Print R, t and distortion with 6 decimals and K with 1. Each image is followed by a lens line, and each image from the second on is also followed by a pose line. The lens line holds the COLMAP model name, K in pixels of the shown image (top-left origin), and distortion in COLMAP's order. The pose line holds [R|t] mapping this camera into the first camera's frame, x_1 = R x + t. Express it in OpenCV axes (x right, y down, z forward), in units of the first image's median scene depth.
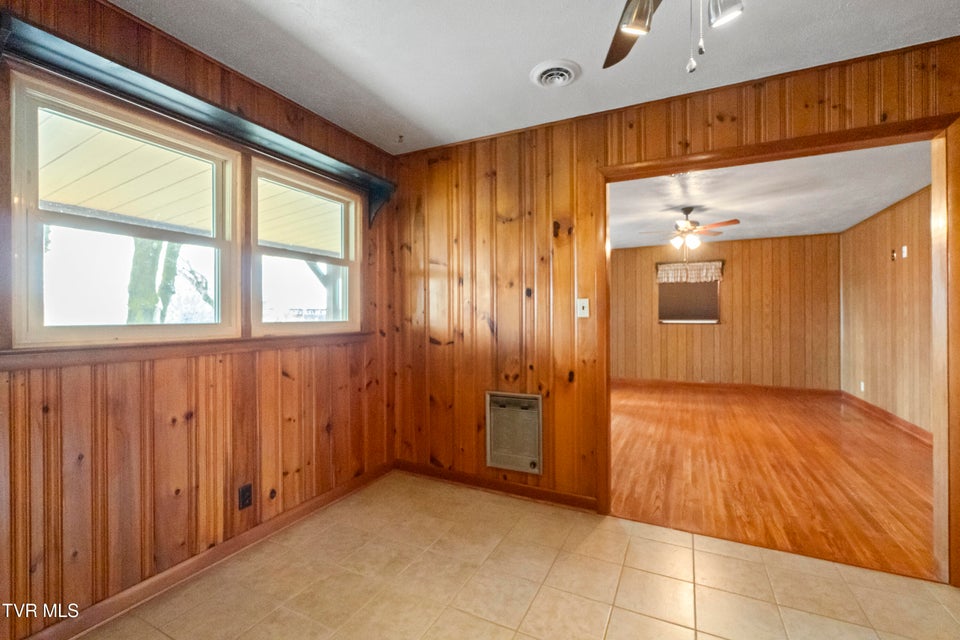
lens RADIAL K [[416.8, 0, 483.5], [0, 416.8, 315.6], [0, 0, 1]] dist [-0.002338, -0.000027]
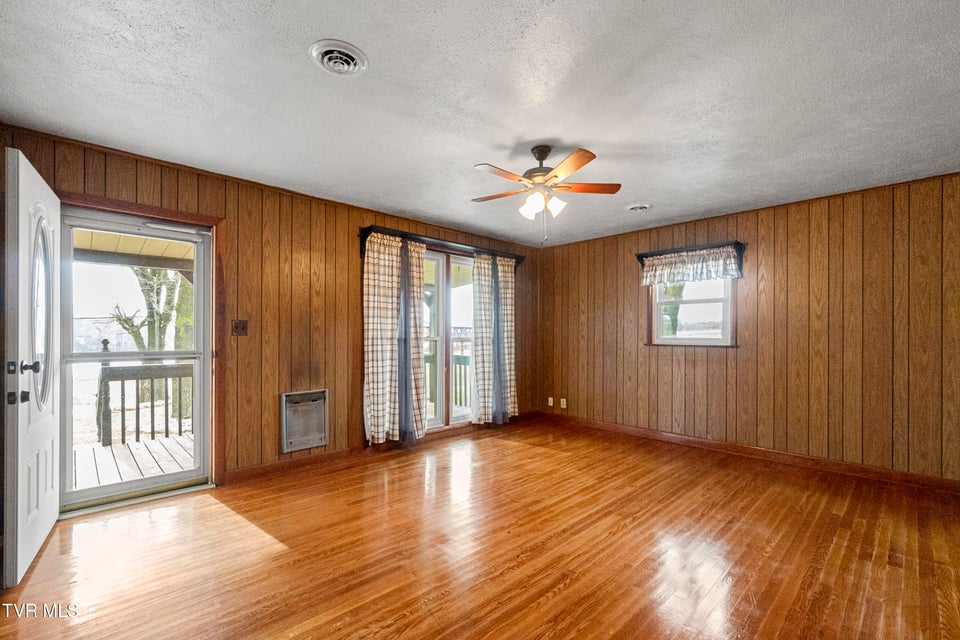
lens RADIAL K [[422.8, 0, 480.1], [0, 422.8, 335.5], [0, 0, 1]] dist [-0.003672, -0.000620]
pose [[0.940552, 0.005236, -0.339609, 0.986646], [-0.003744, 0.999980, 0.005048, 0.001953], [0.339629, -0.003476, 0.940553, 0.666685]]
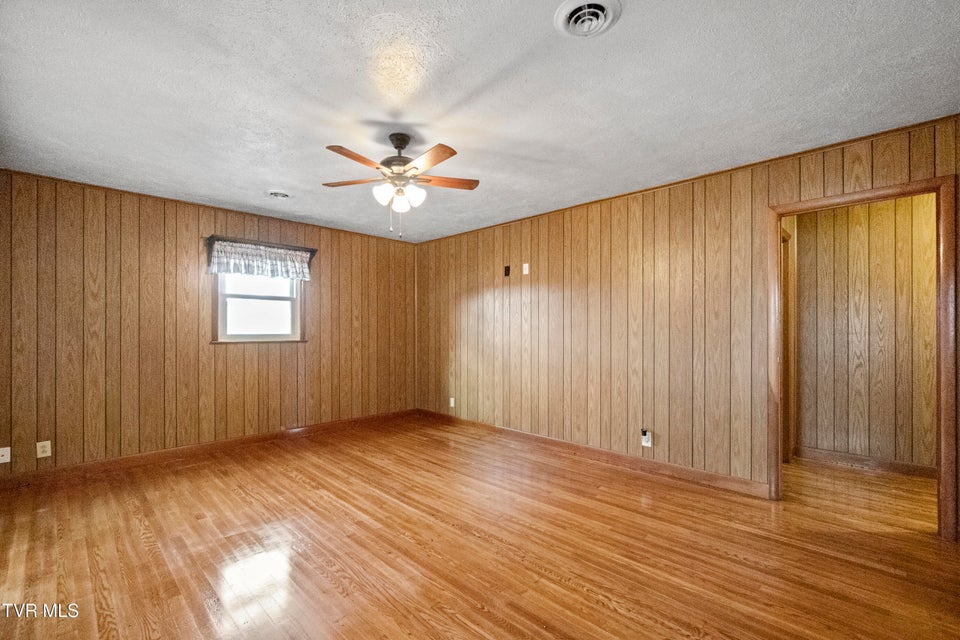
lens RADIAL K [[418.4, 0, 479.0], [0, 418.4, 329.7], [0, 0, 1]] dist [-0.001526, 0.000022]
pose [[0.317722, 0.003136, 0.948179, -0.013304], [-0.002902, 0.999993, -0.002335, 0.001088], [-0.948180, -0.002009, 0.317729, 1.164378]]
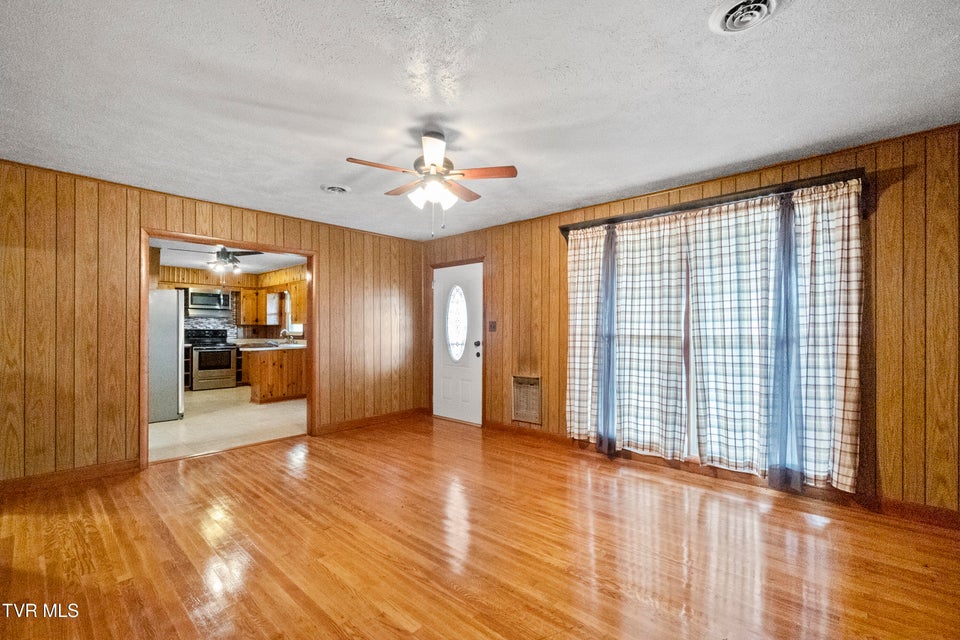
lens RADIAL K [[418.4, 0, 479.0], [0, 418.4, 329.7], [0, 0, 1]] dist [-0.001526, 0.000022]
pose [[-0.284369, 0.002016, -0.958713, 1.634085], [0.003644, 0.999993, 0.001022, 0.001631], [0.958708, -0.003203, -0.284374, 1.968362]]
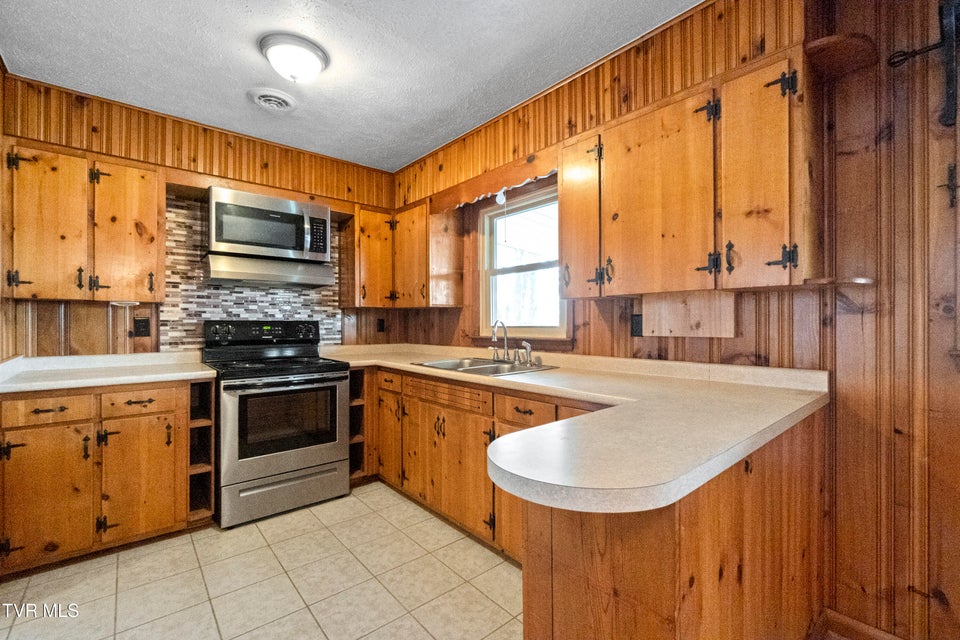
lens RADIAL K [[416.0, 0, 479.2], [0, 416.0, 324.5], [0, 0, 1]] dist [-0.001432, 0.000047]
pose [[-0.395608, 0.008656, -0.918379, 0.072662], [0.007047, 0.999955, 0.006390, 0.003534], [0.918392, -0.003944, -0.395651, 0.158991]]
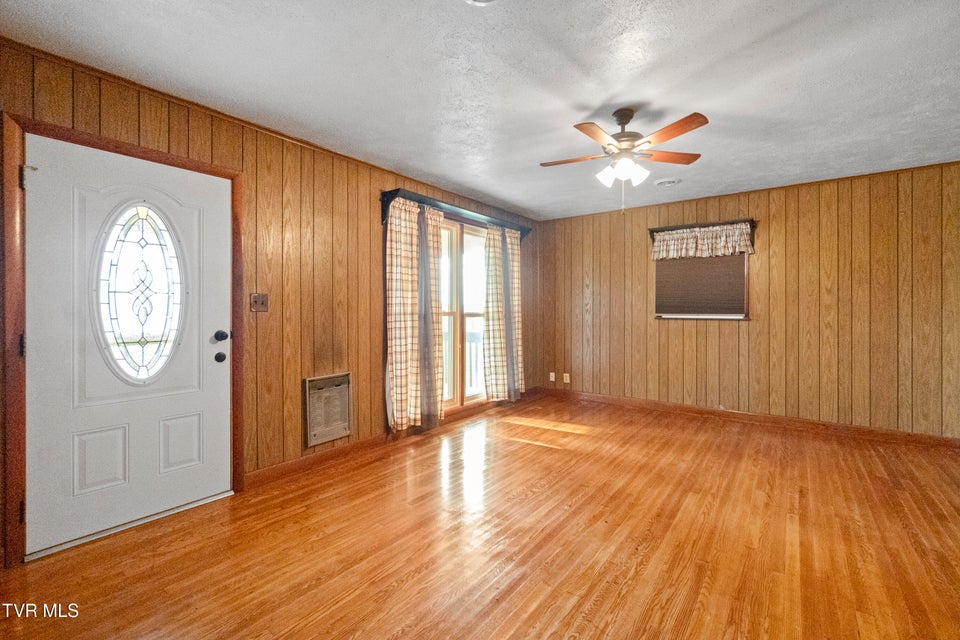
lens RADIAL K [[421.4, 0, 483.3], [0, 421.4, 309.9], [0, 0, 1]] dist [-0.001775, 0.000305]
pose [[0.983507, 0.001033, -0.180869, 0.658537], [-0.000007, 0.999984, 0.005675, 0.000997], [0.180872, -0.005581, 0.983491, 0.670554]]
